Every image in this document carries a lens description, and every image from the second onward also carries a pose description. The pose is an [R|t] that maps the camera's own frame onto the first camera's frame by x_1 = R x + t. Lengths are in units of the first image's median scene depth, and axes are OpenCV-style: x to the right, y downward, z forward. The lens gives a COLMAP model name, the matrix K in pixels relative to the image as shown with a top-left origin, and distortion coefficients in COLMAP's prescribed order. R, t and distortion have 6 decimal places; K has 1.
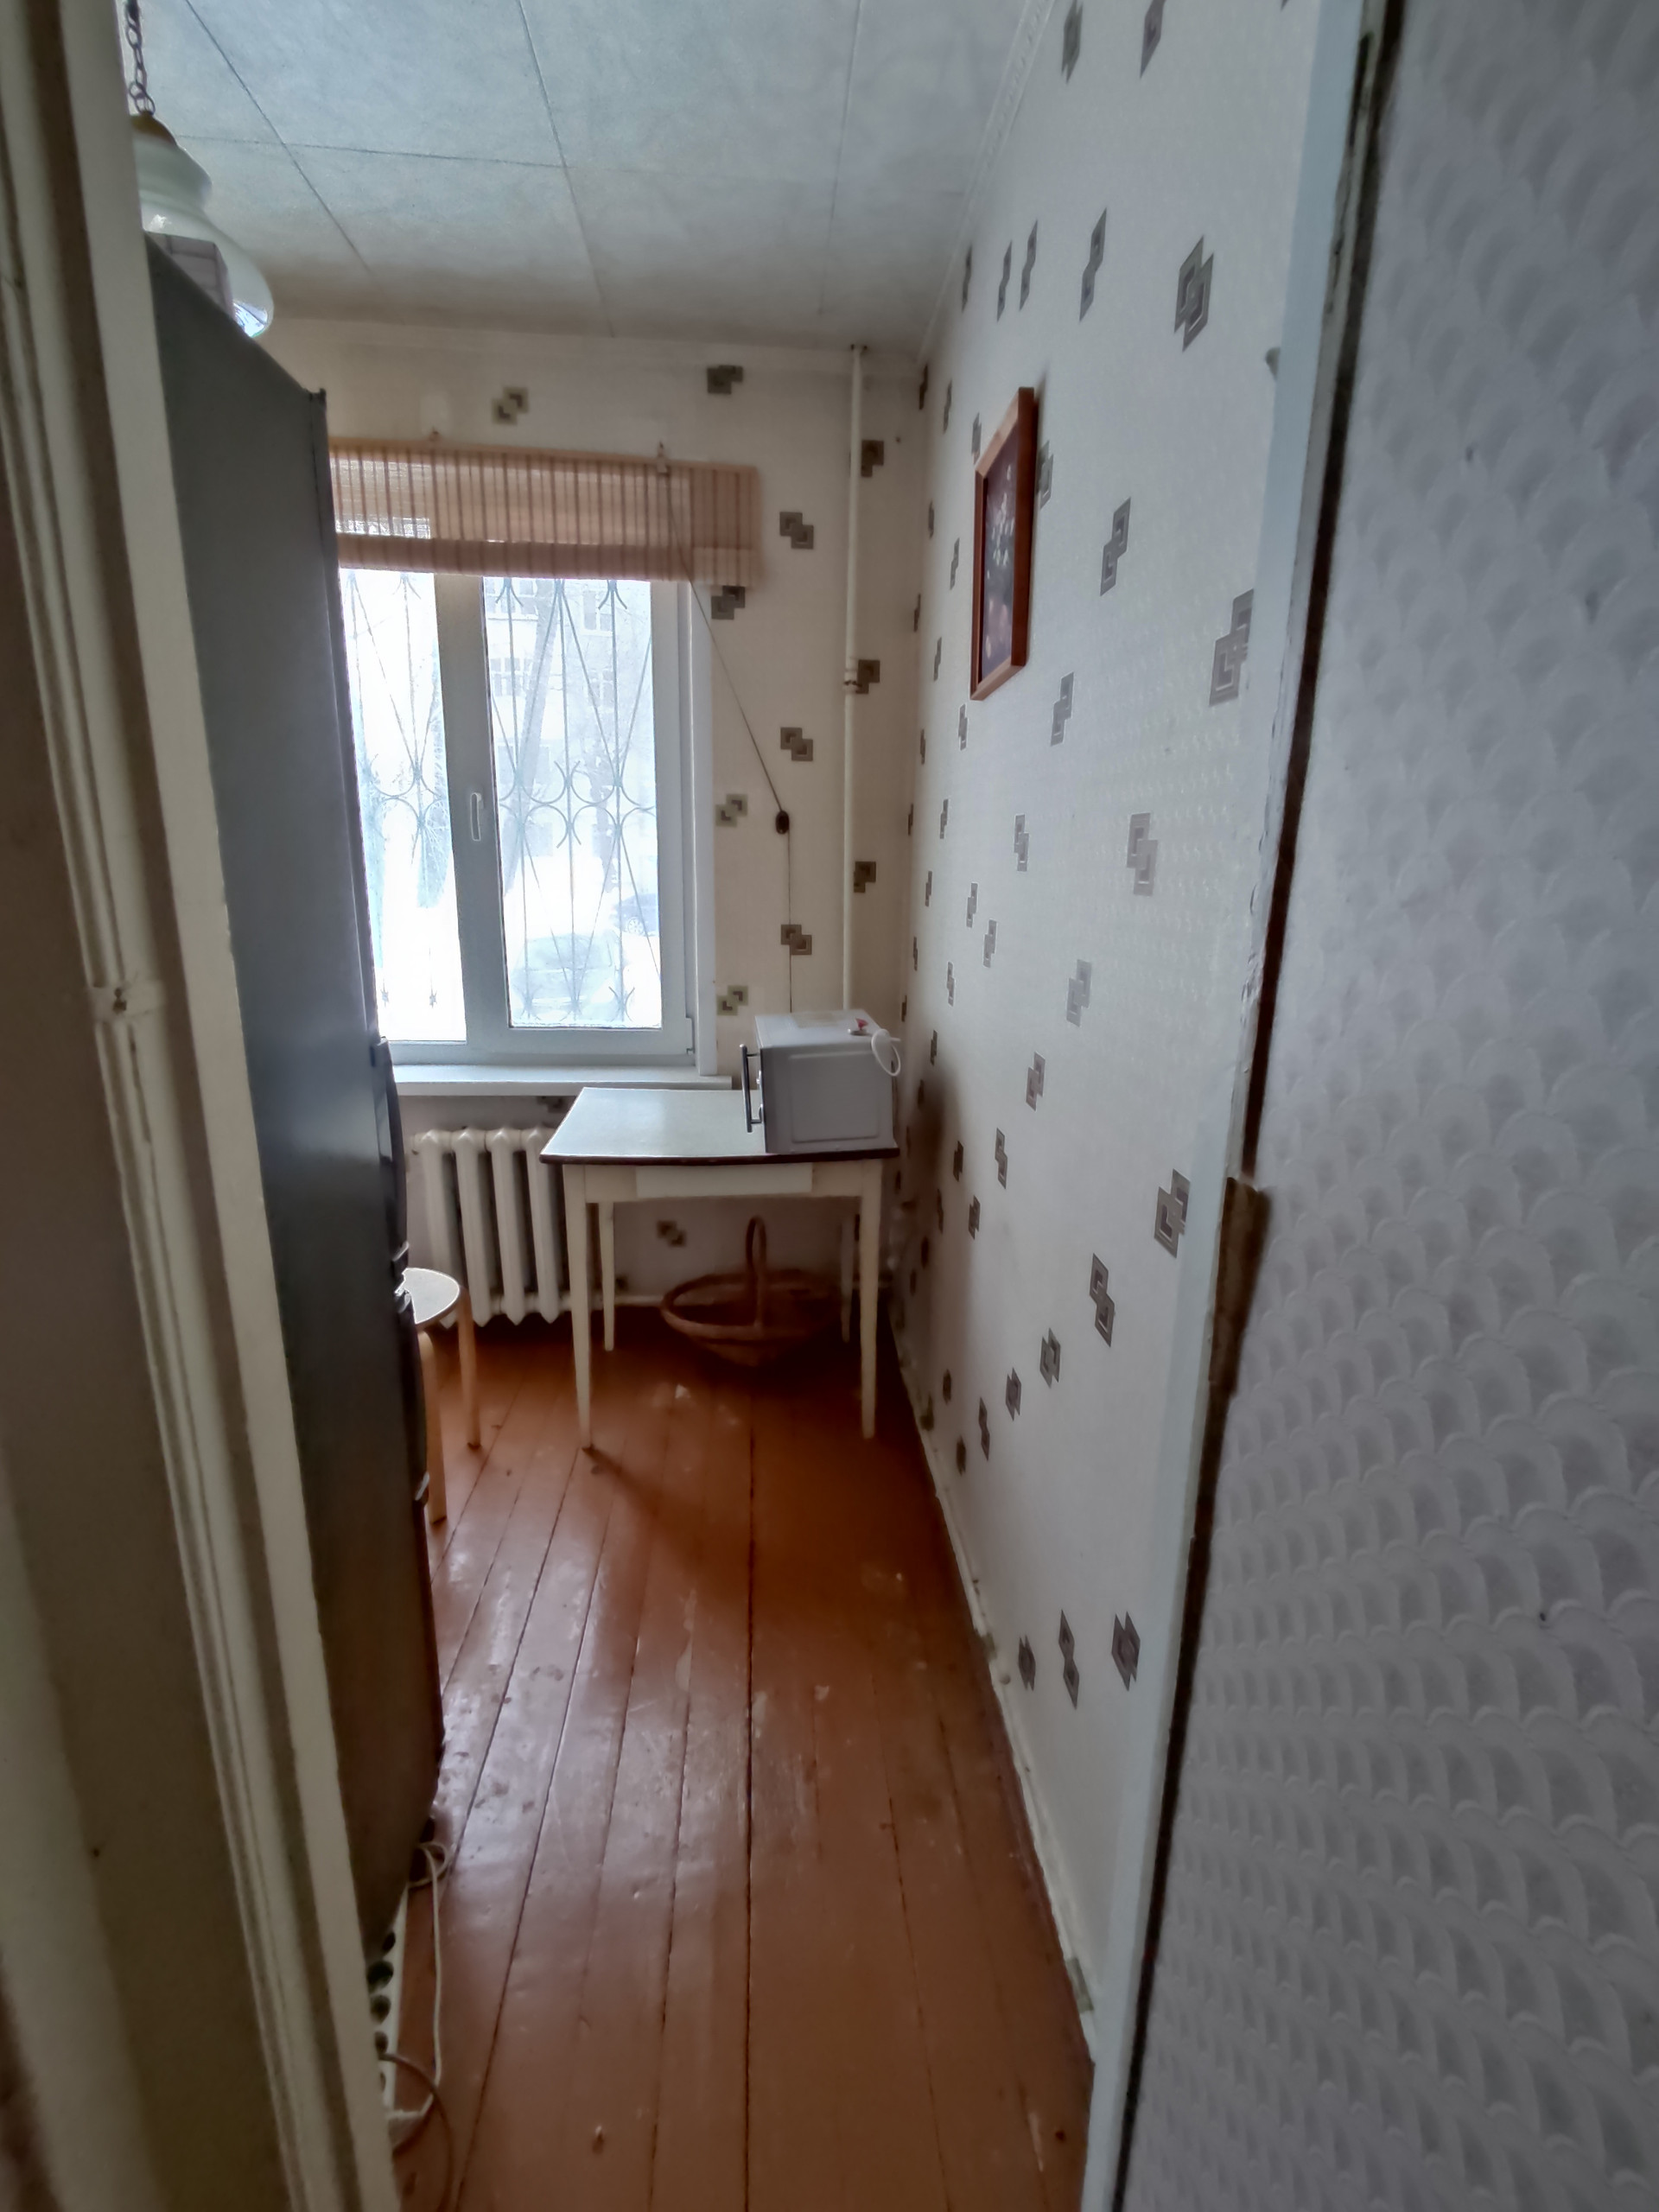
lens RADIAL K [[1026.0, 0, 833.3], [0, 1026.0, 1091.5], [0, 0, 1]] dist [0.000743, -0.000416]
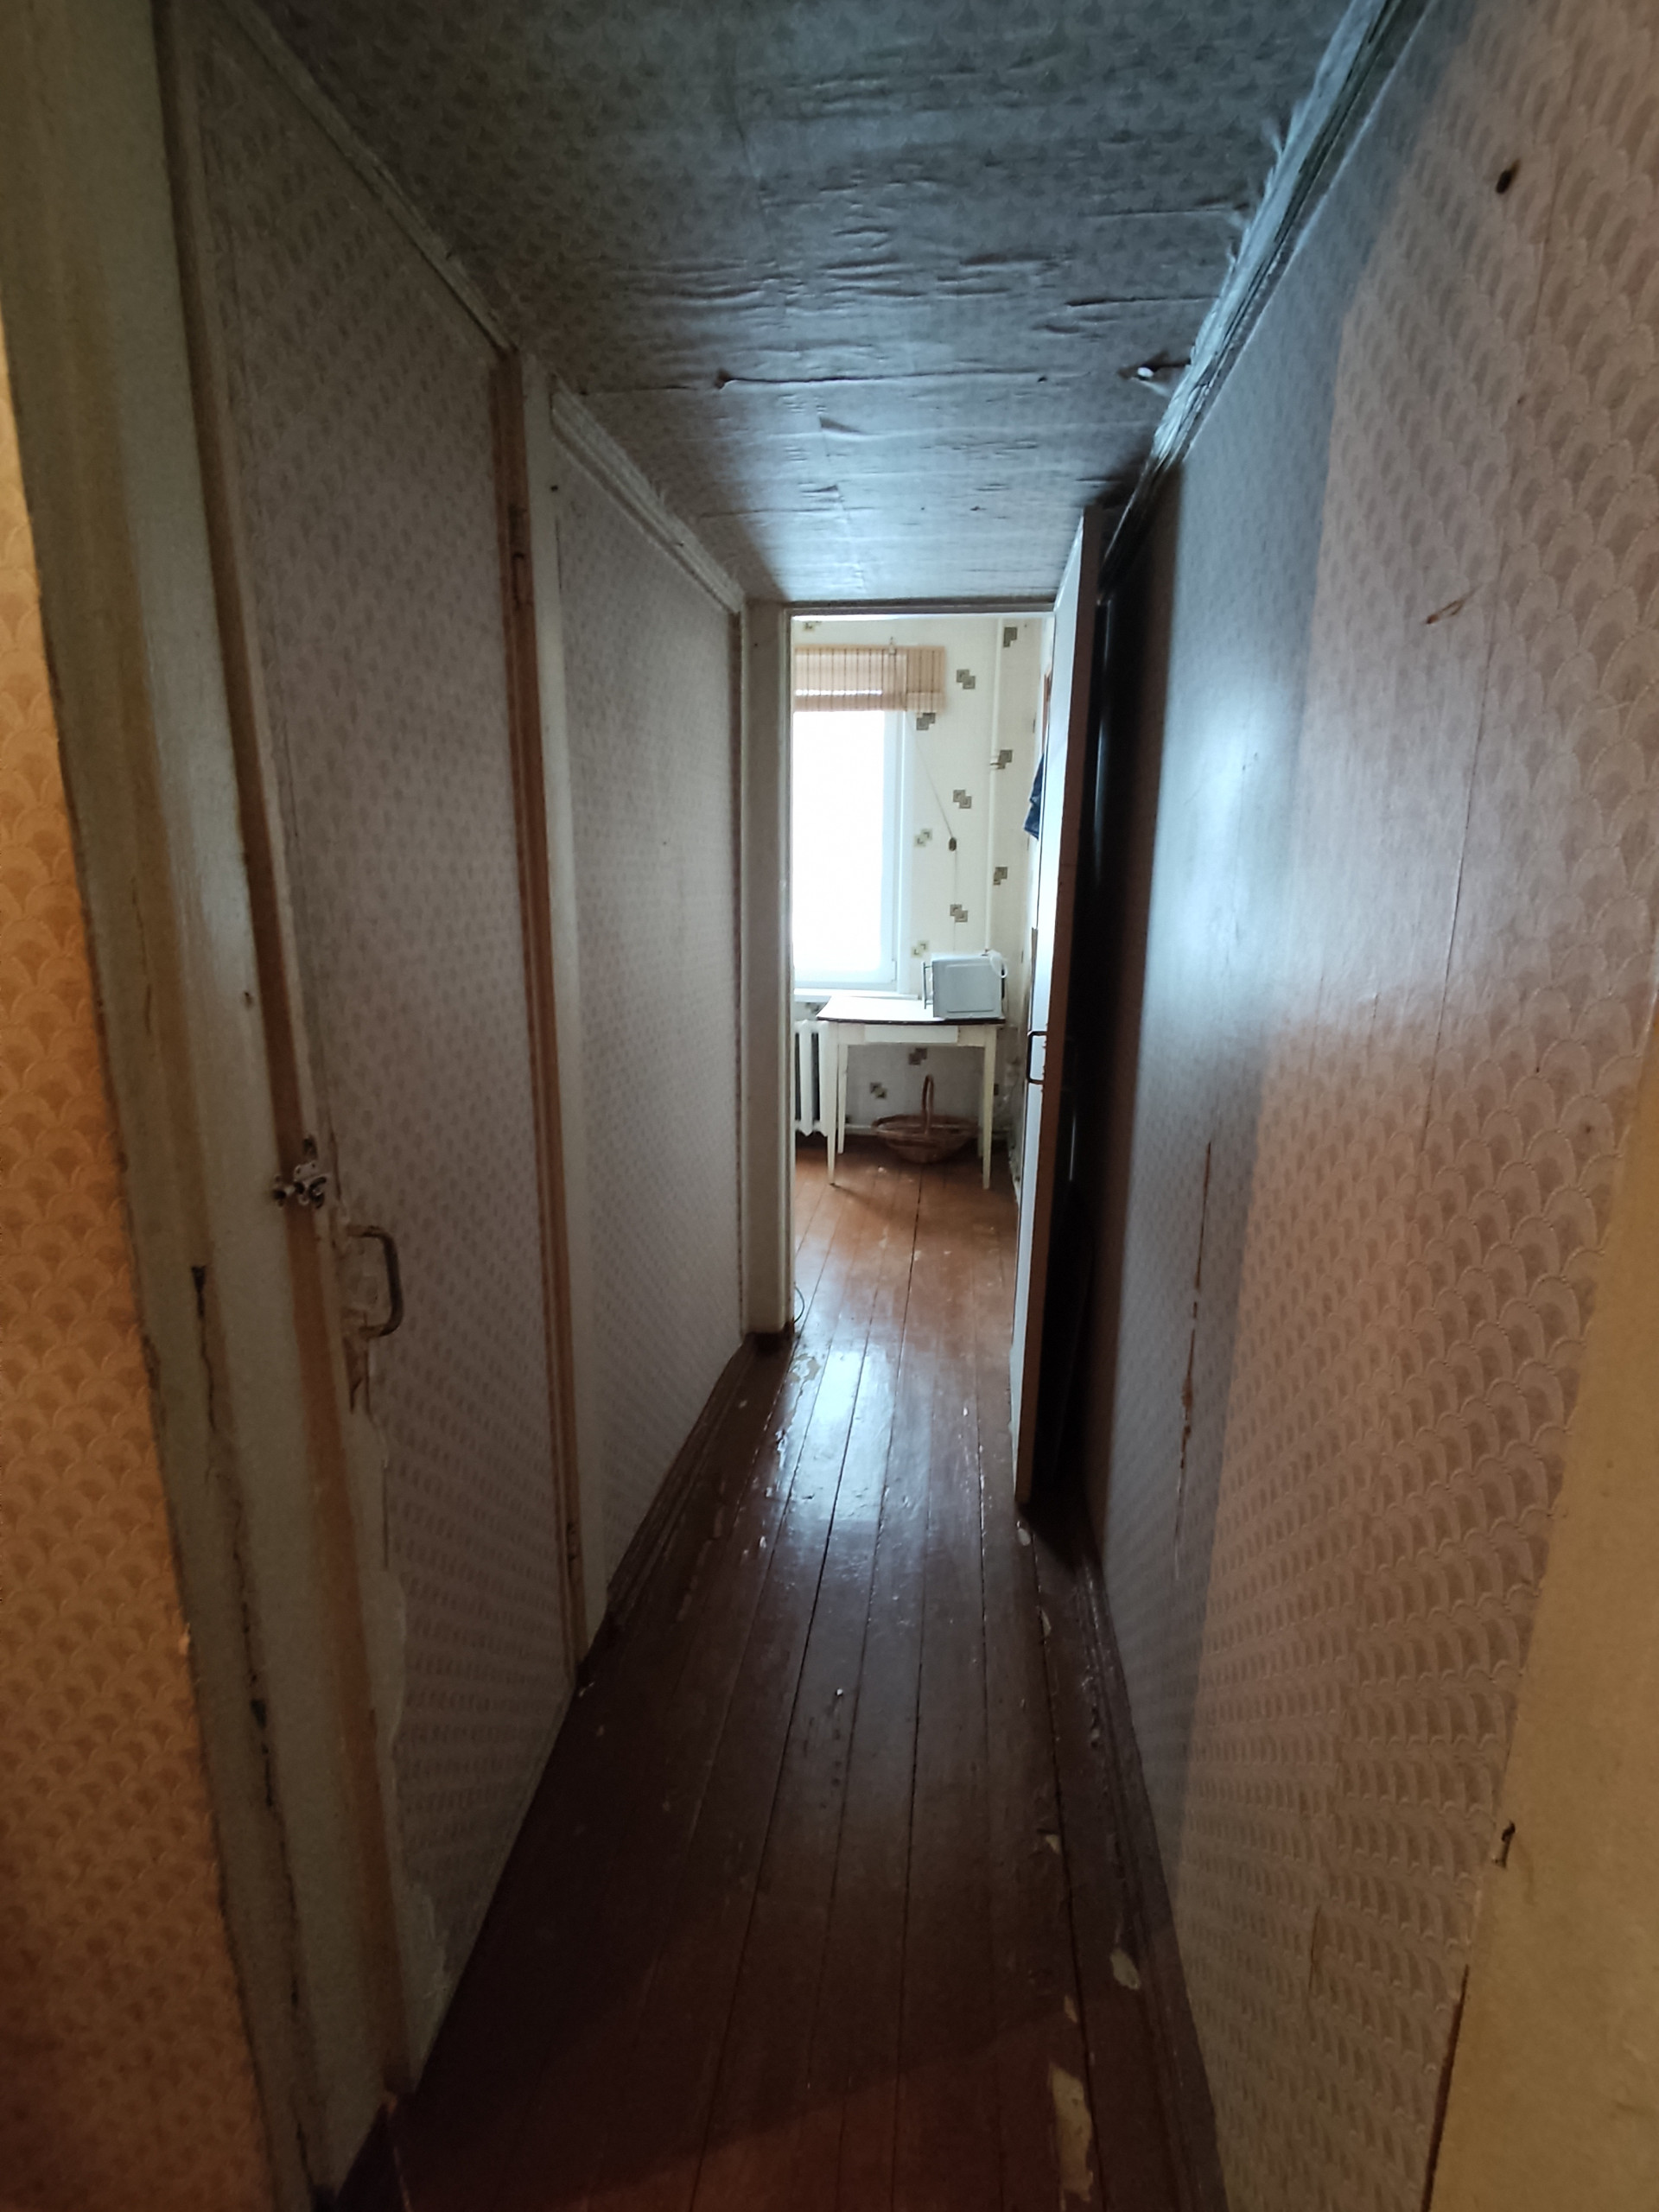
lens RADIAL K [[1026.0, 0, 837.3], [0, 1026.0, 1112.7], [0, 0, 1]] dist [0.000743, -0.000416]
pose [[0.982707, 0.038213, -0.181181, 0.095589], [-0.039239, 0.999228, -0.002084, 0.212322], [0.180962, 0.009158, 0.983448, -0.773317]]
